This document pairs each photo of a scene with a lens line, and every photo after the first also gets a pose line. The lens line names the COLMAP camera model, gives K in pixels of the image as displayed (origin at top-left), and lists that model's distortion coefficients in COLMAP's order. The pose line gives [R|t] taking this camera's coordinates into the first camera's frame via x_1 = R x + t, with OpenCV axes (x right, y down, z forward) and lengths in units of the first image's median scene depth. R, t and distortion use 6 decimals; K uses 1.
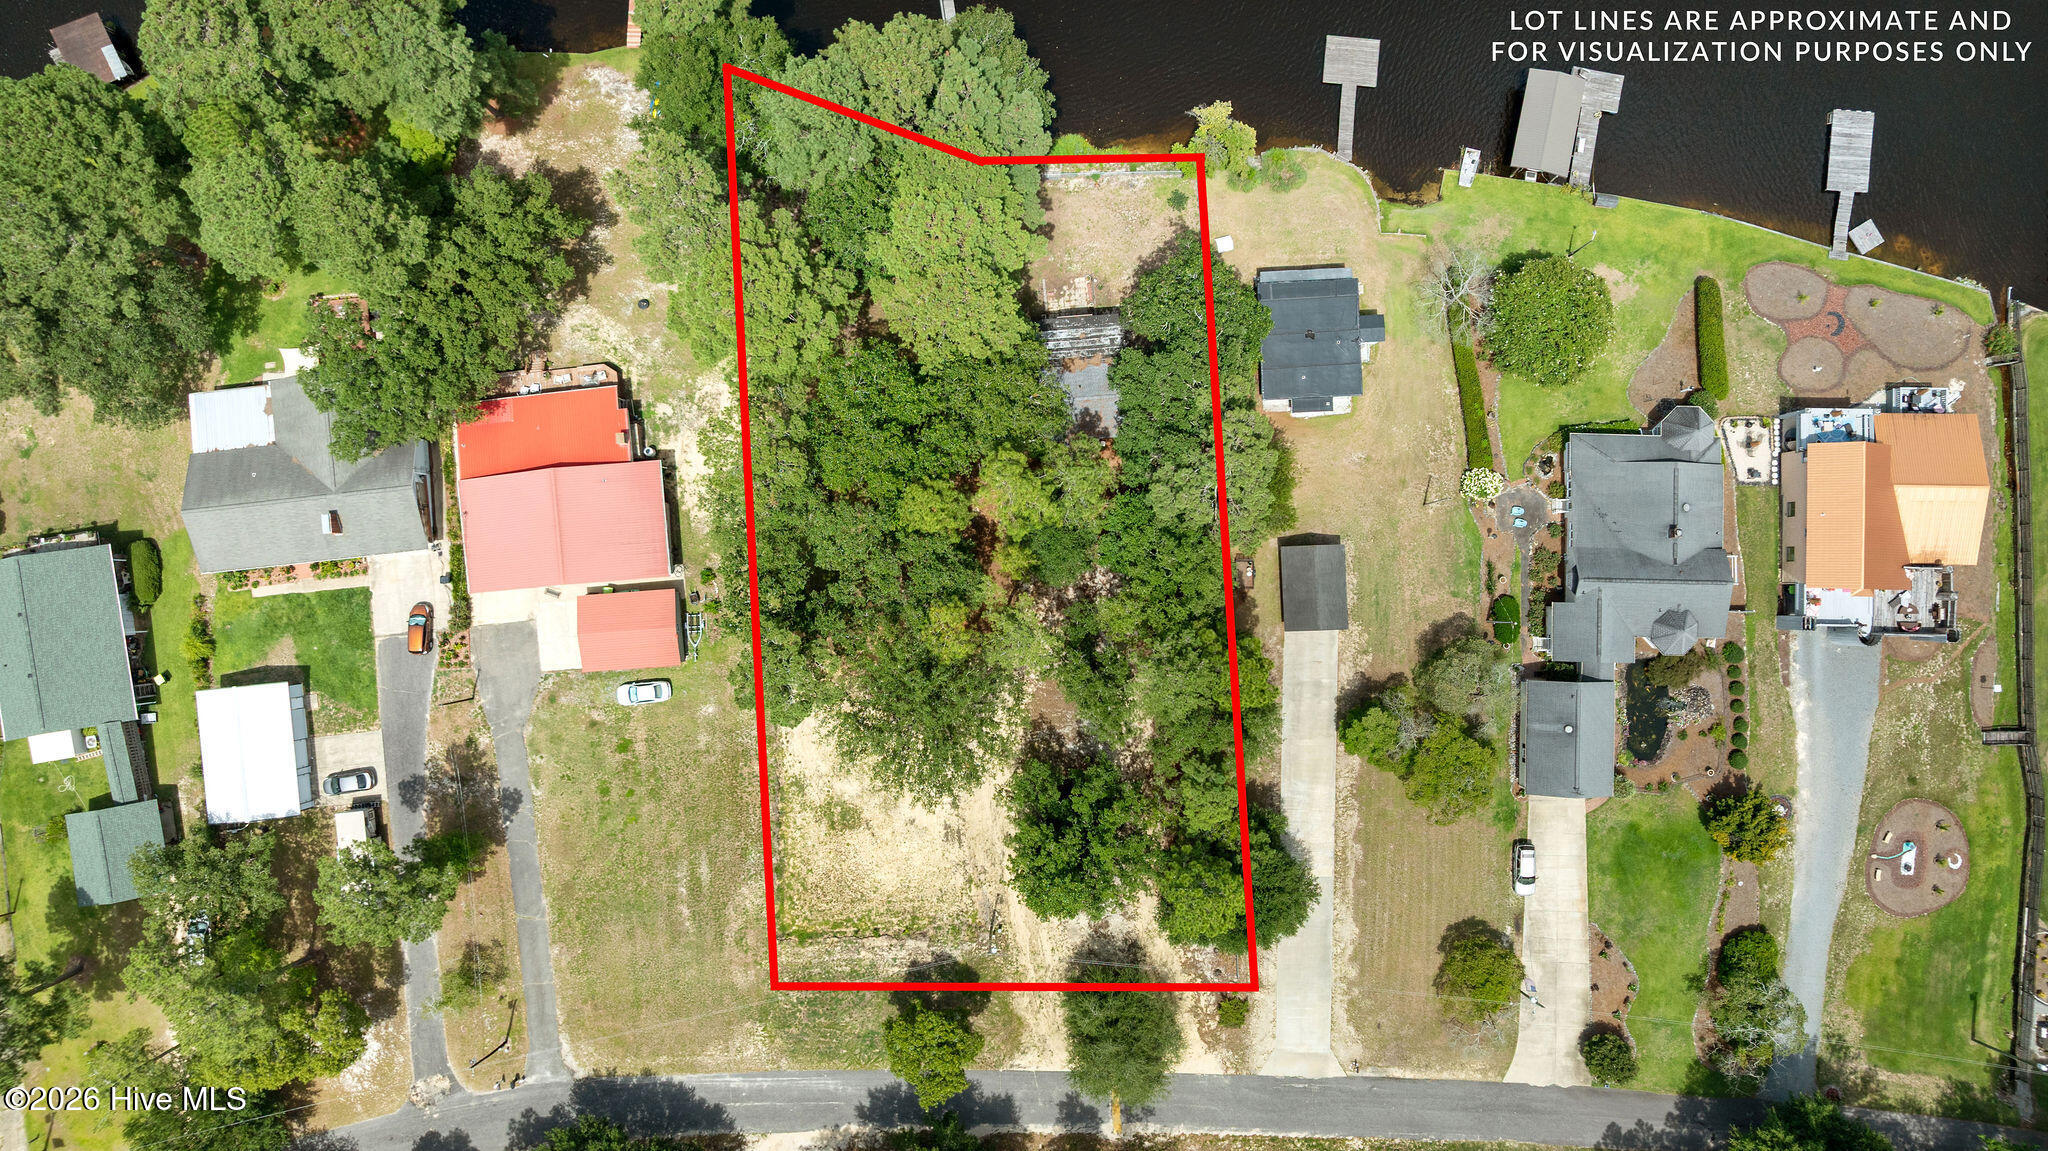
lens RADIAL K [[1440.7, 0, 1024.0], [0, 1440.7, 575.5], [0, 0, 1]] dist [-0.034447, 0.034966]
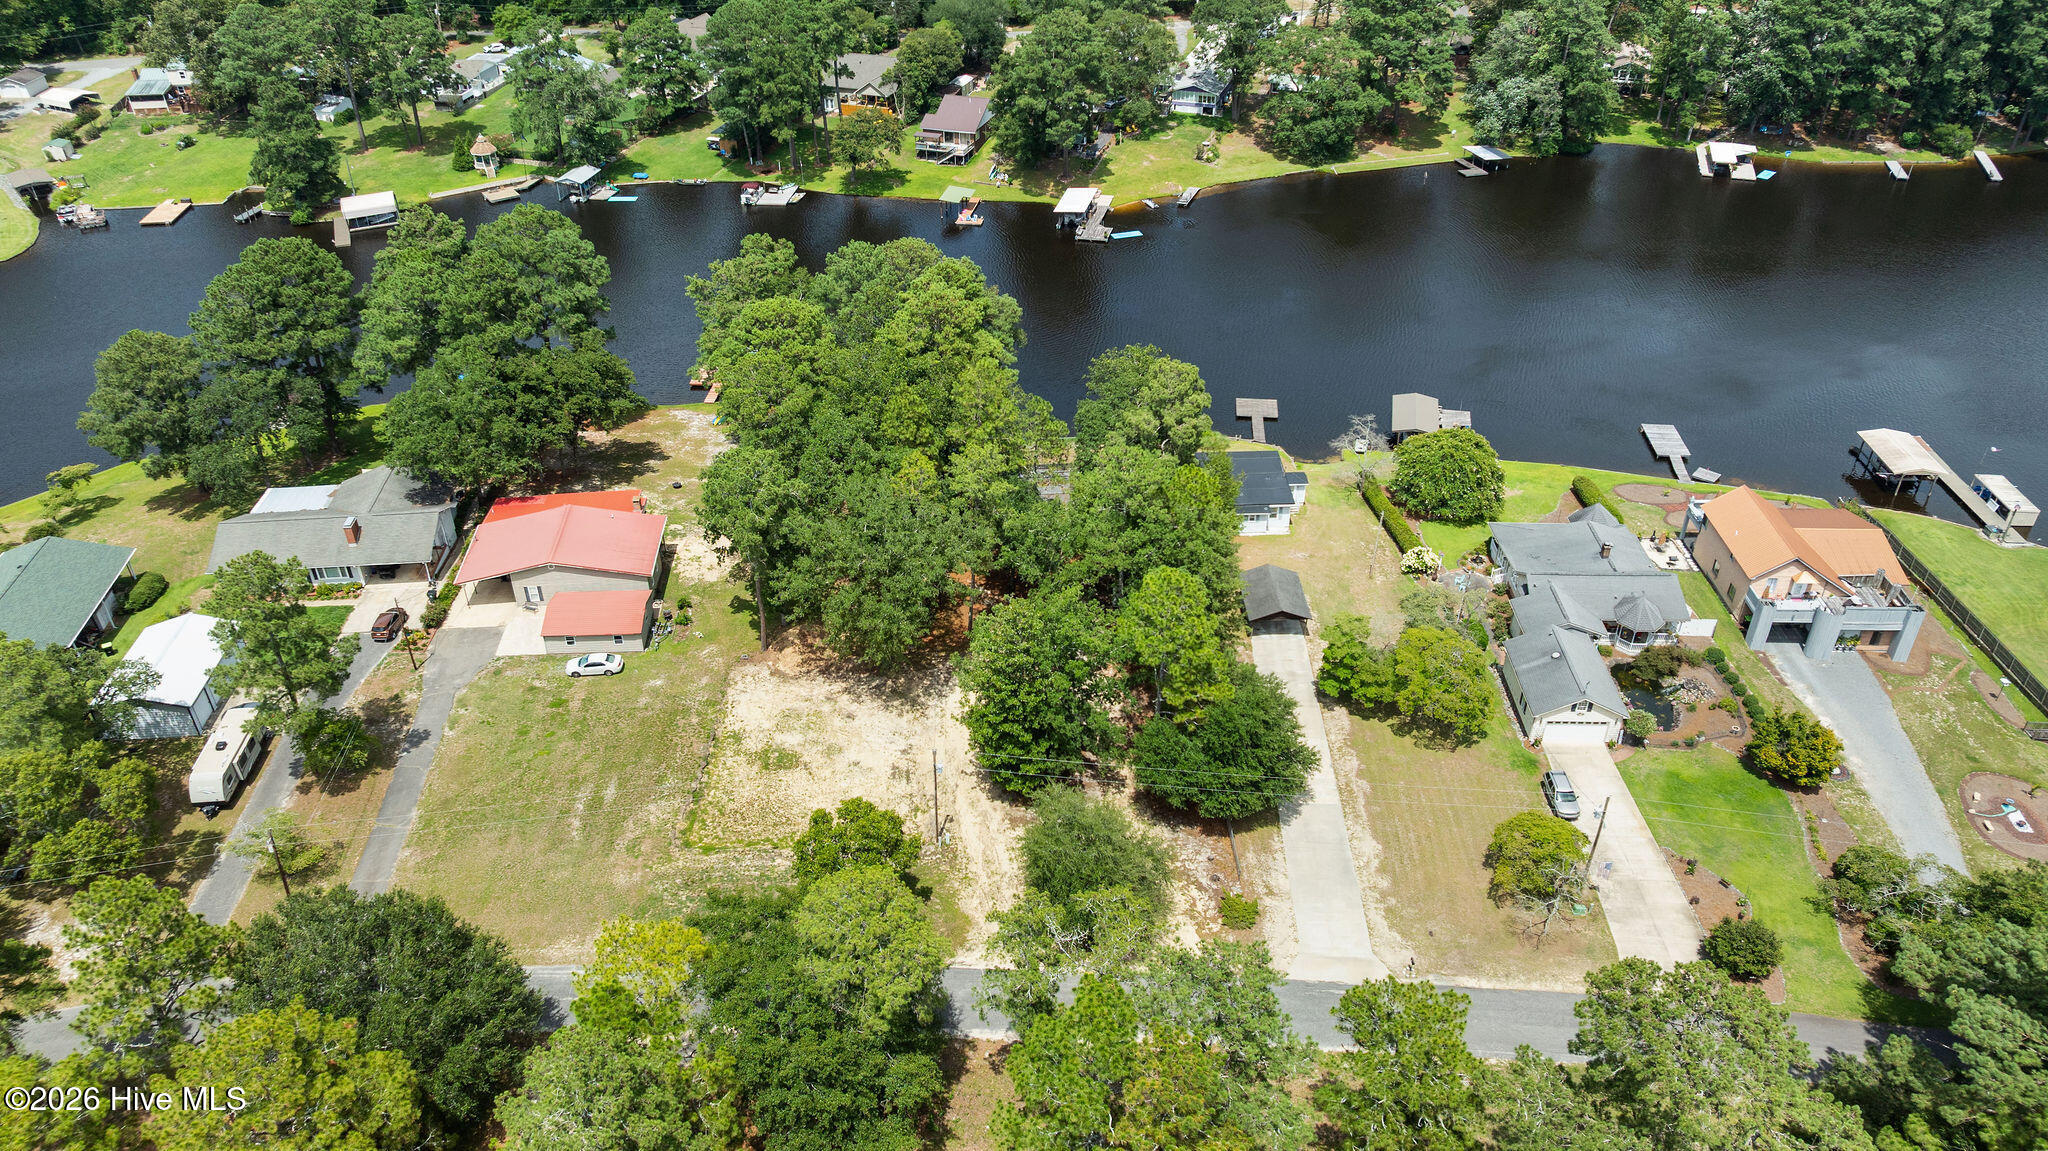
lens RADIAL K [[1447.2, 0, 1024.0], [0, 1447.2, 575.5], [0, 0, 1]] dist [-0.033100, 0.032939]
pose [[0.999881, 0.010068, -0.011662, 0.035270], [-0.015311, 0.565267, -0.824766, 0.842756], [-0.001711, 0.824846, 0.565354, 0.399843]]
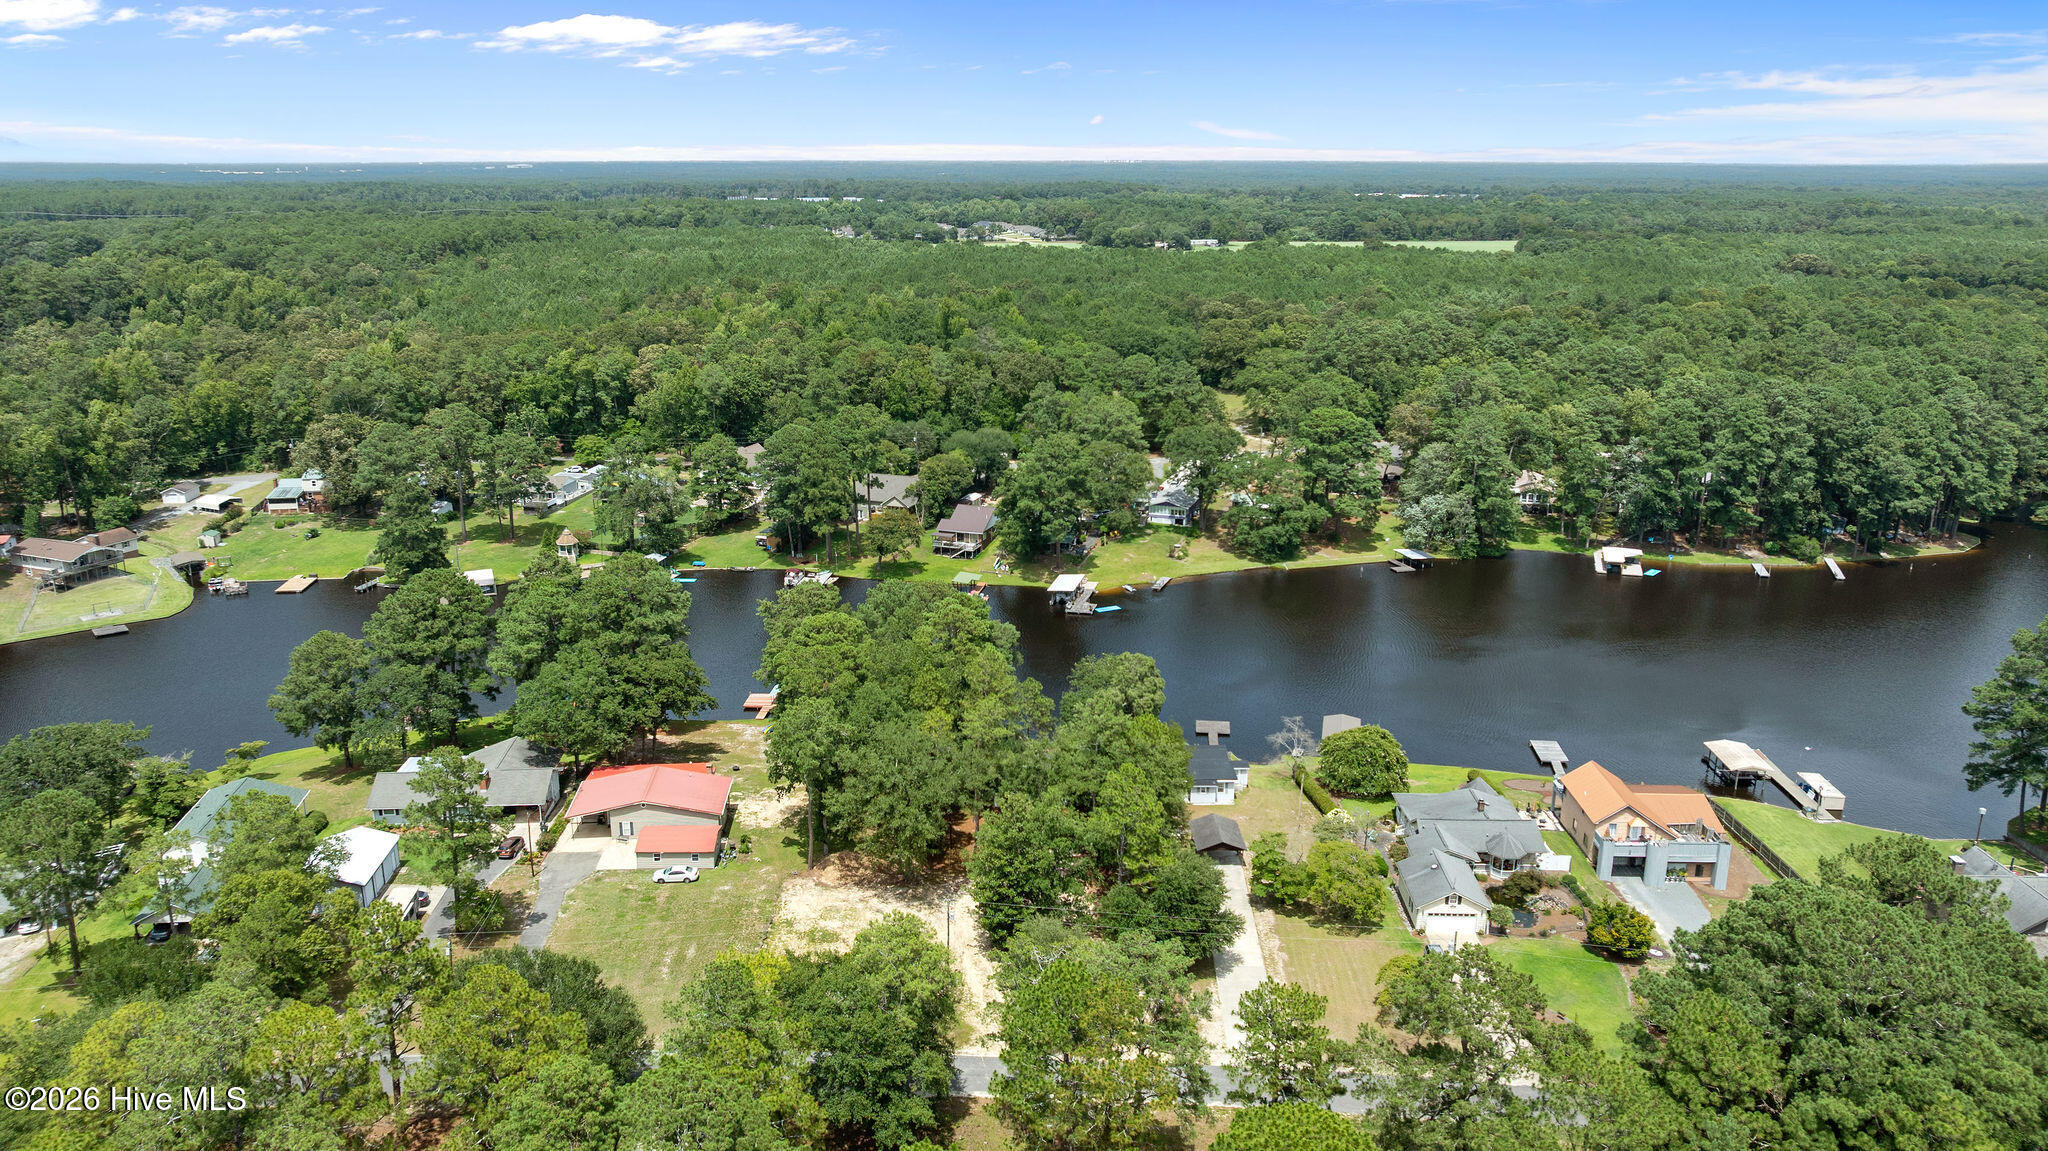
lens RADIAL K [[1476.7, 0, 1024.0], [0, 1476.7, 575.5], [0, 0, 1]] dist [0.001157, -0.064008]
pose [[0.999721, 0.018139, -0.015129, 0.044344], [-0.019659, 0.283930, -0.958643, 1.199772], [-0.013093, 0.958673, 0.284207, 0.397447]]
